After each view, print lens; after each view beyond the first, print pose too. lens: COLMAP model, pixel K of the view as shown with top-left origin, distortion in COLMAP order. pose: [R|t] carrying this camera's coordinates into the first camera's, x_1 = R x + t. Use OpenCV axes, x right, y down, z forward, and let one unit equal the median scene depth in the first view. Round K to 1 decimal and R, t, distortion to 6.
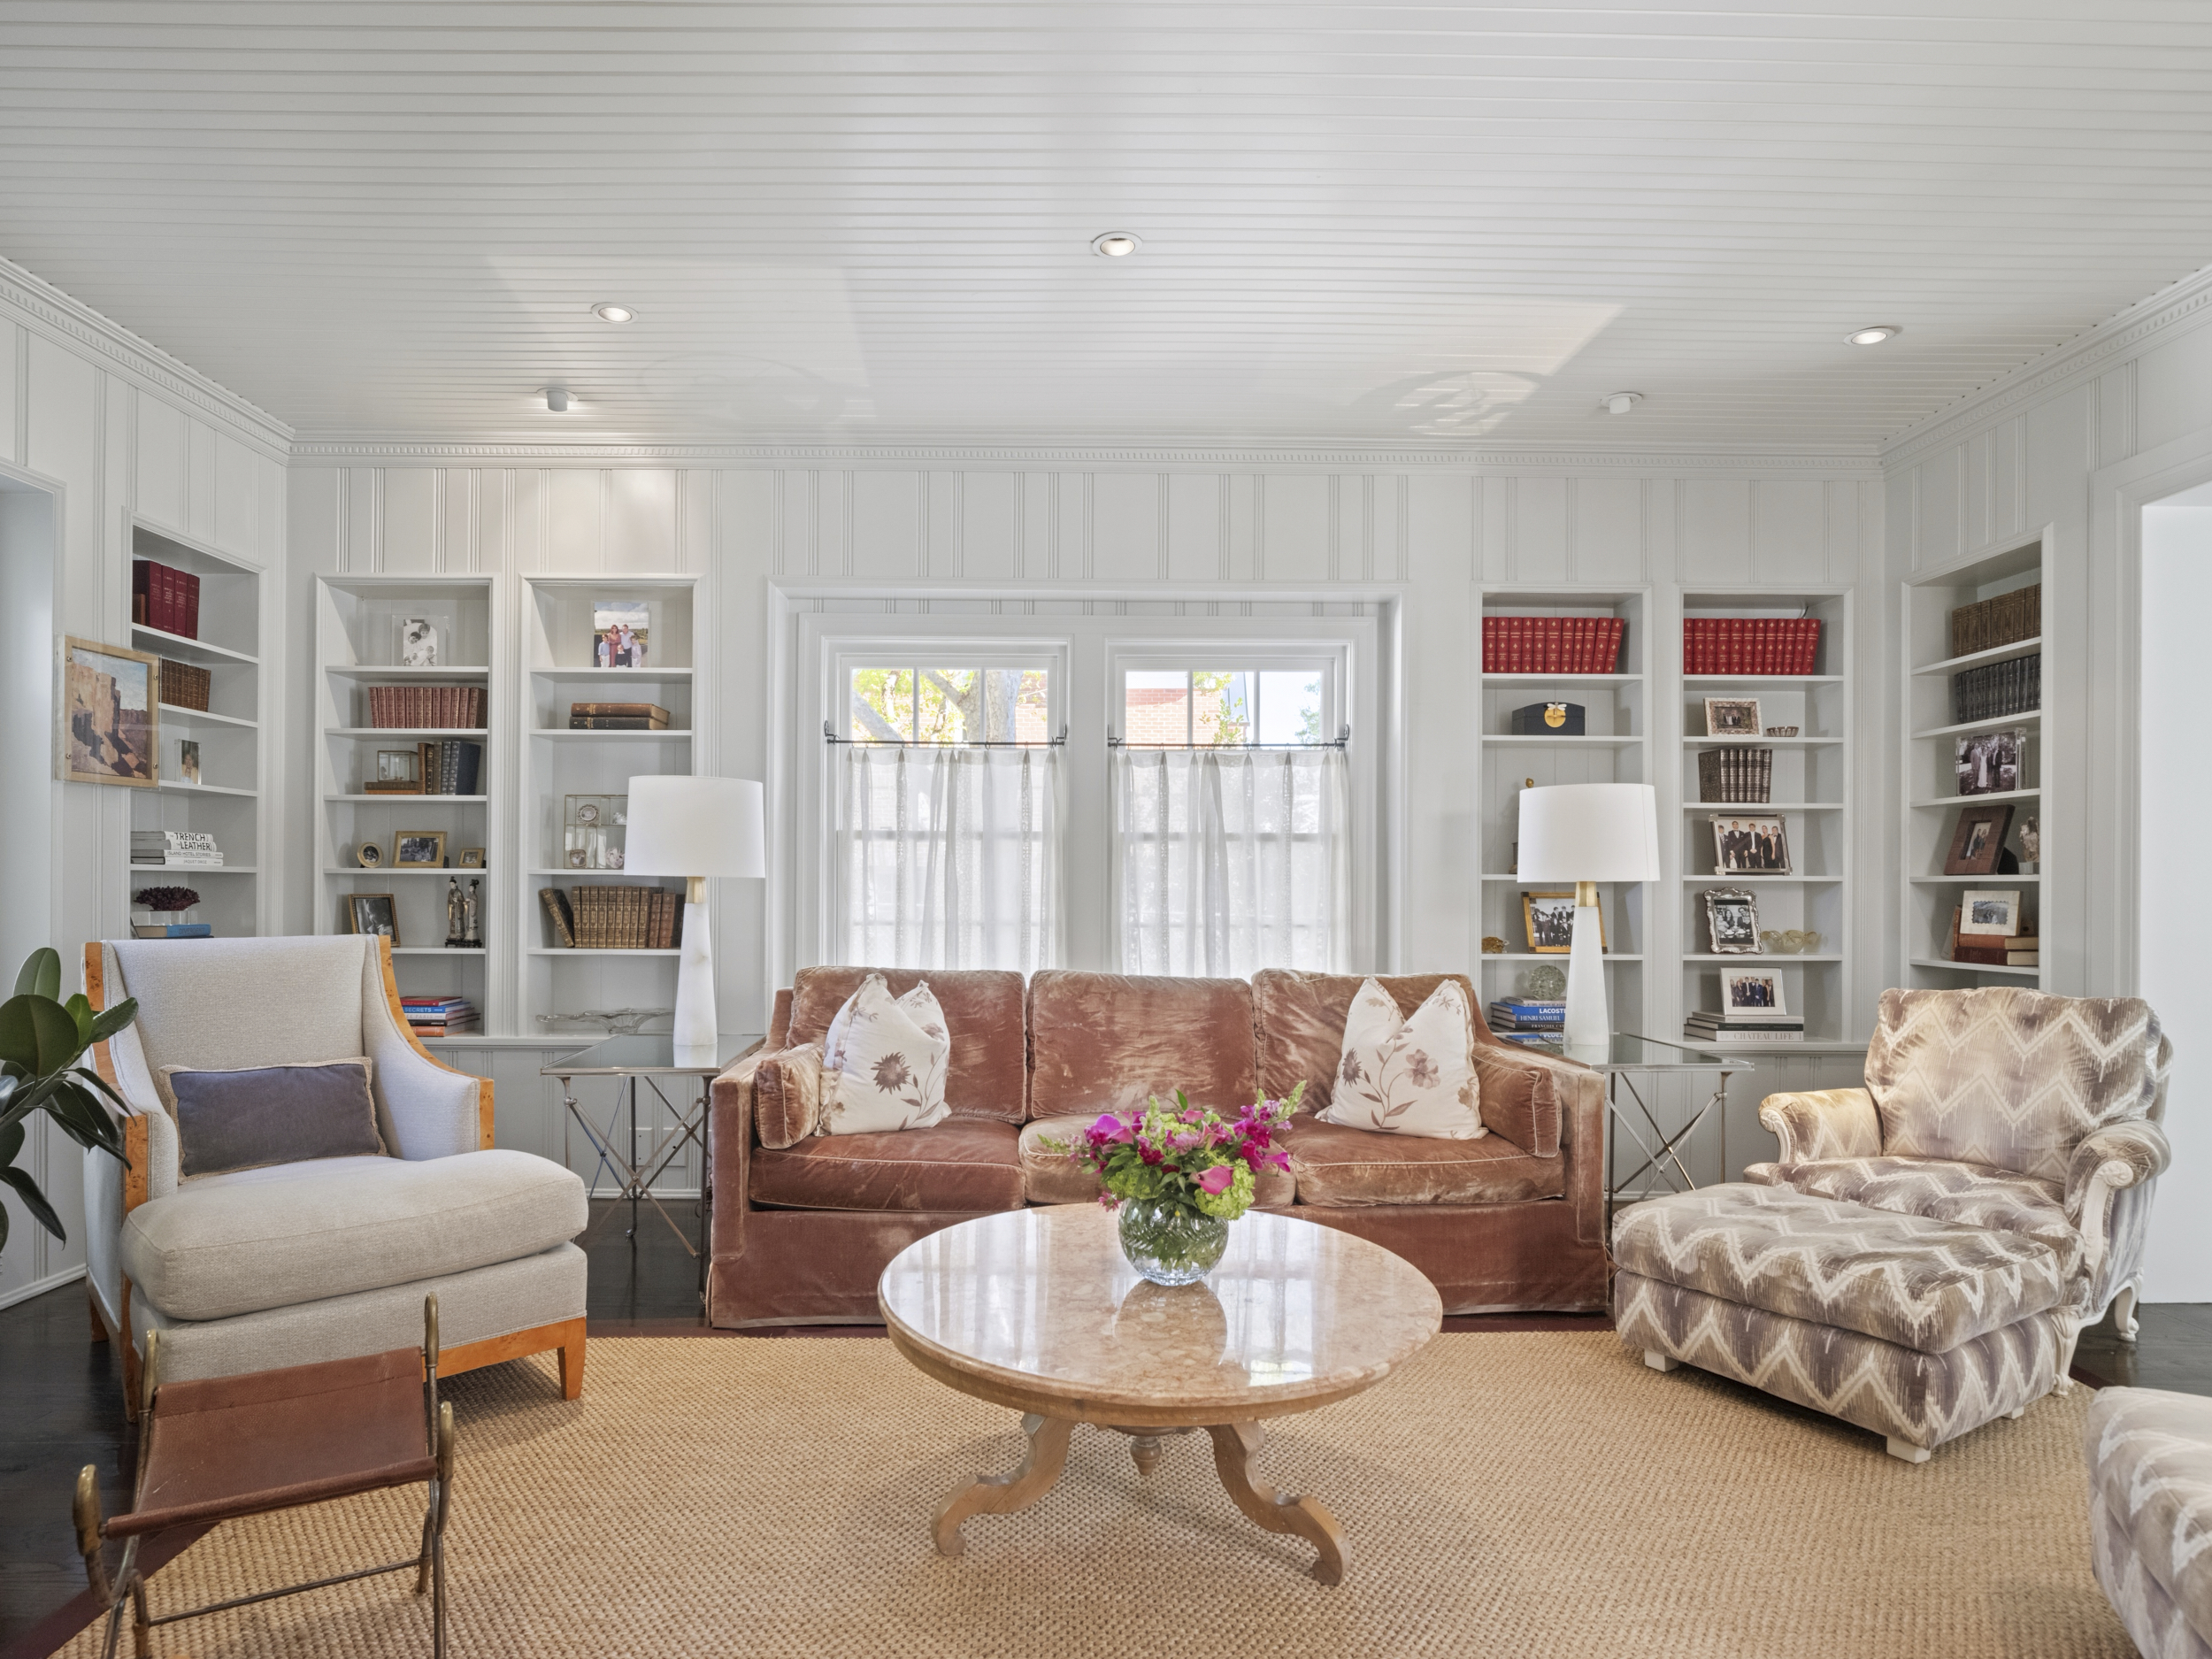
lens RADIAL K [[1263.6, 0, 1084.2], [0, 1263.6, 884.7], [0, 0, 1]] dist [-0.000404, -0.002693]
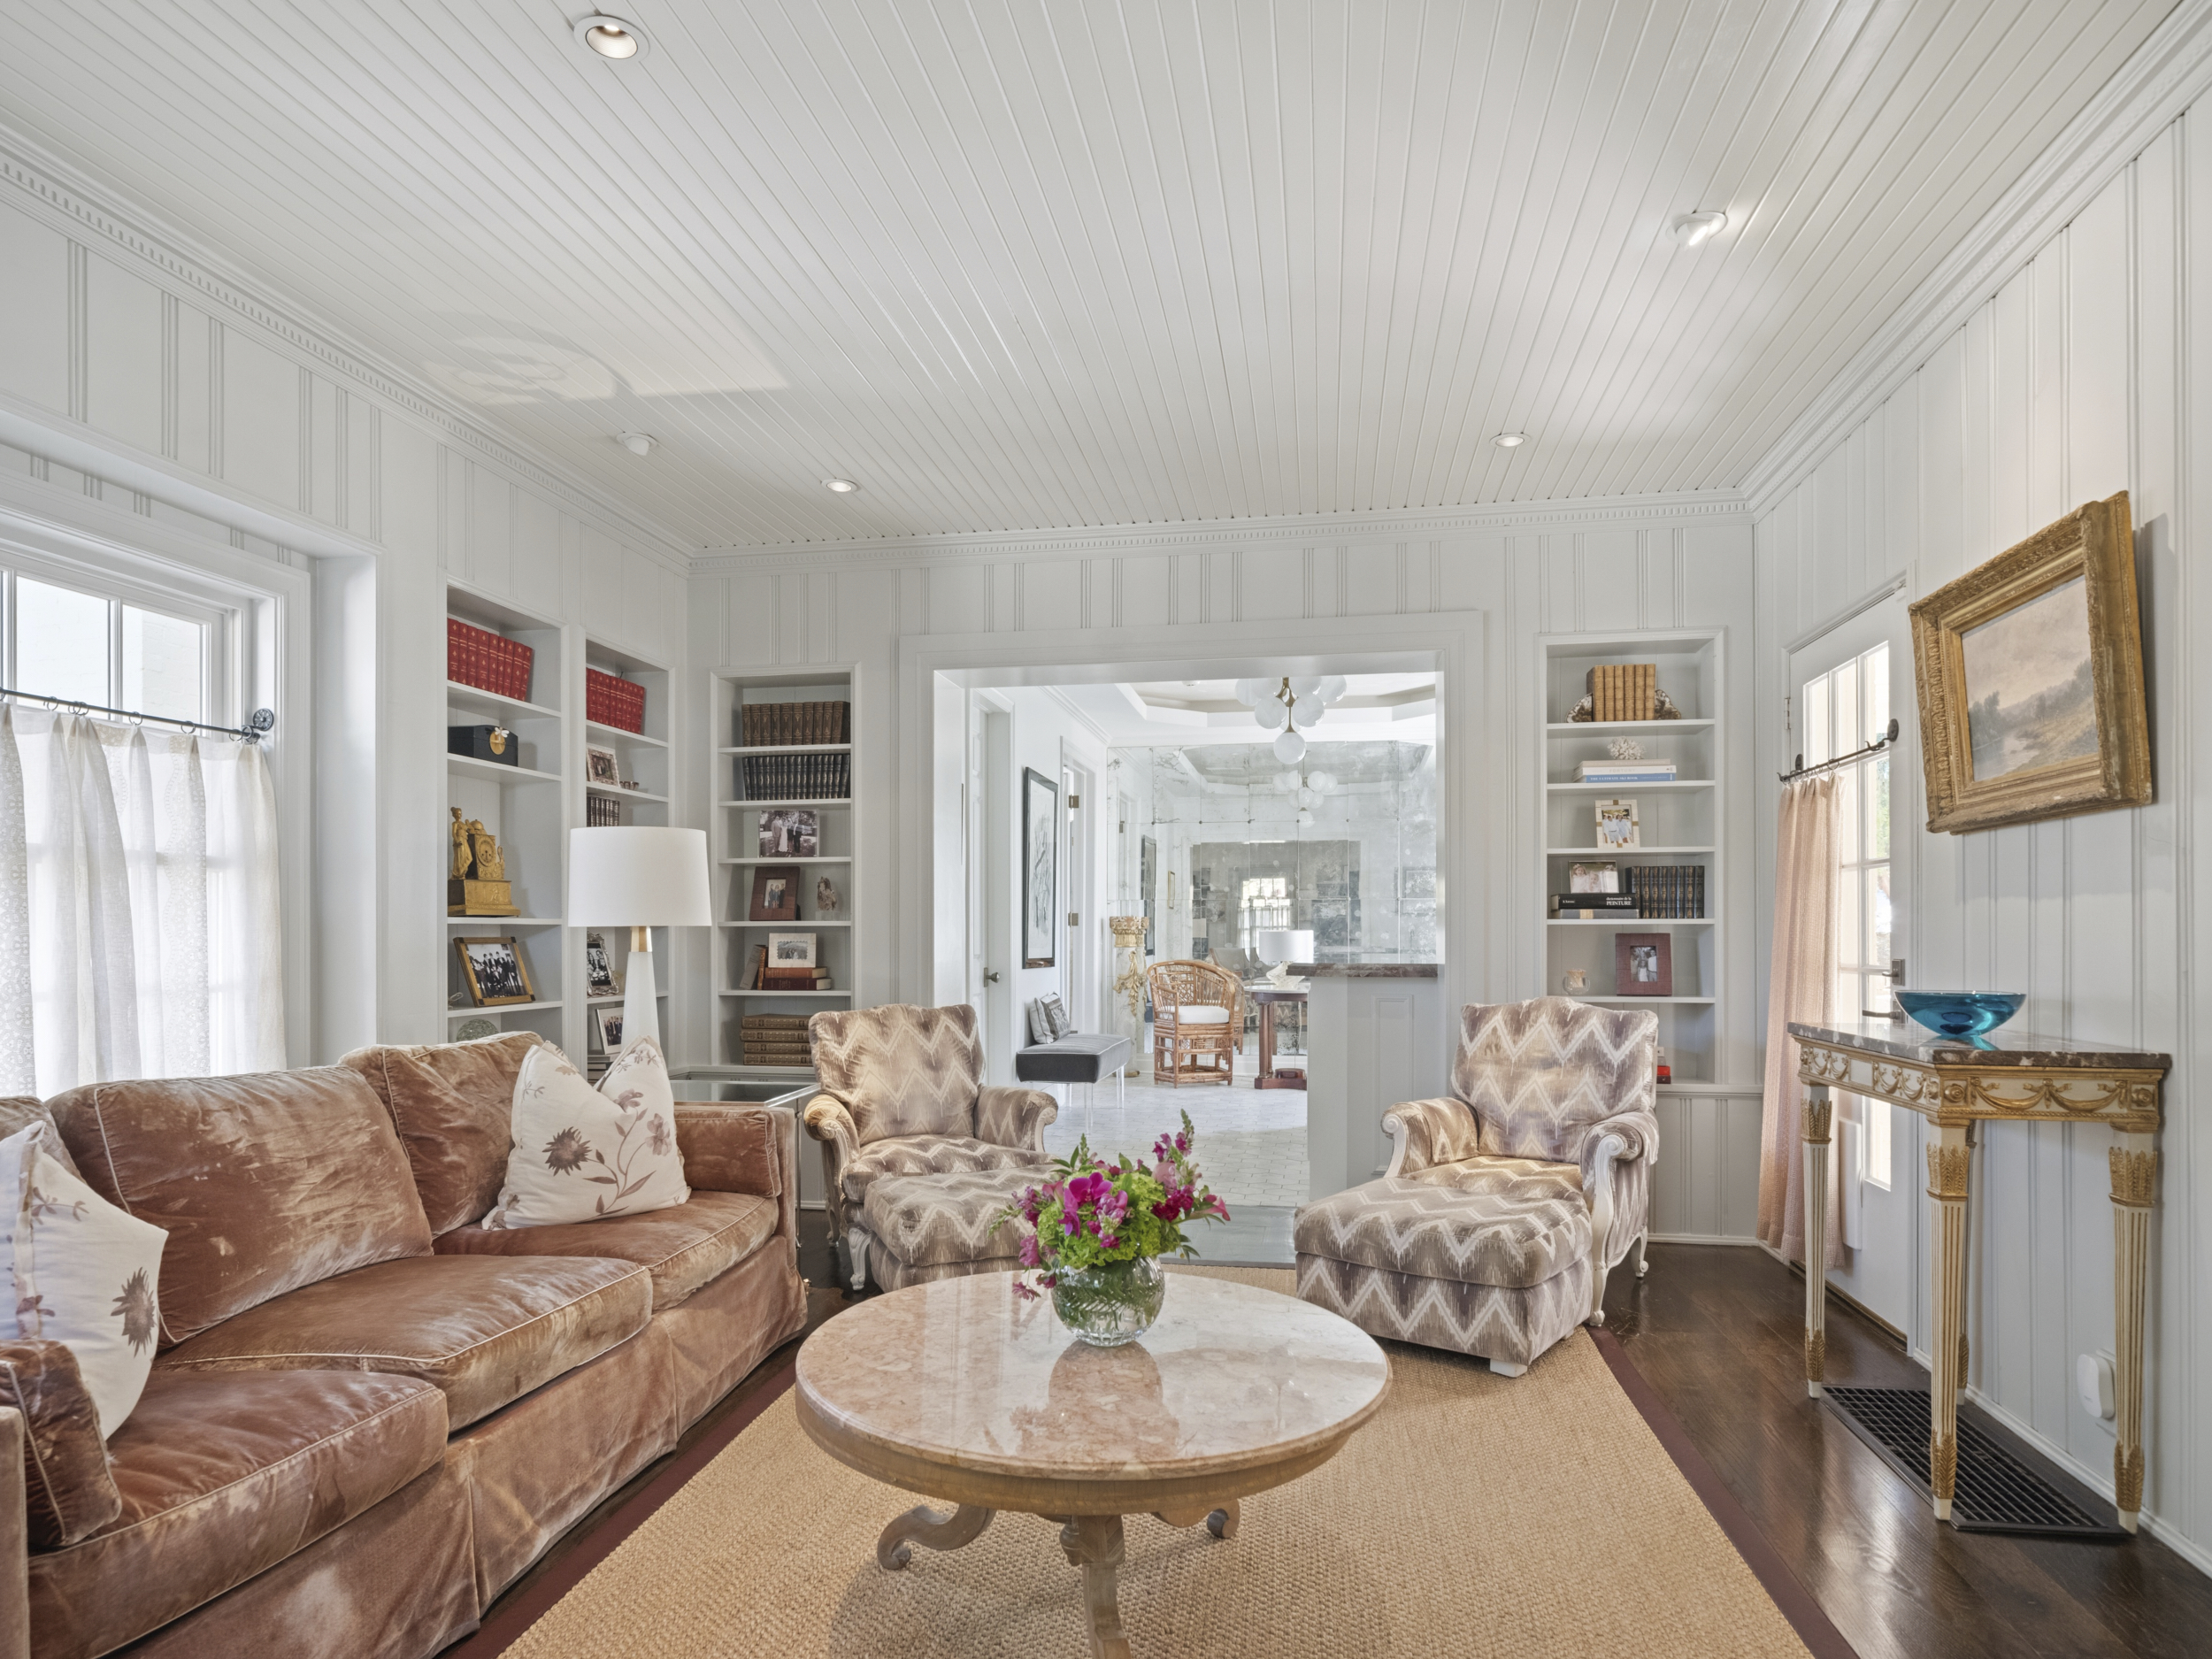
lens RADIAL K [[1263.6, 0, 1132.6], [0, 1263.6, 938.8], [0, 0, 1]] dist [-0.000404, -0.002693]
pose [[0.174439, -0.009628, 0.984621, -0.478407], [0.002061, 0.999954, 0.009412, -0.001171], [-0.984666, 0.000387, 0.174451, 0.437580]]
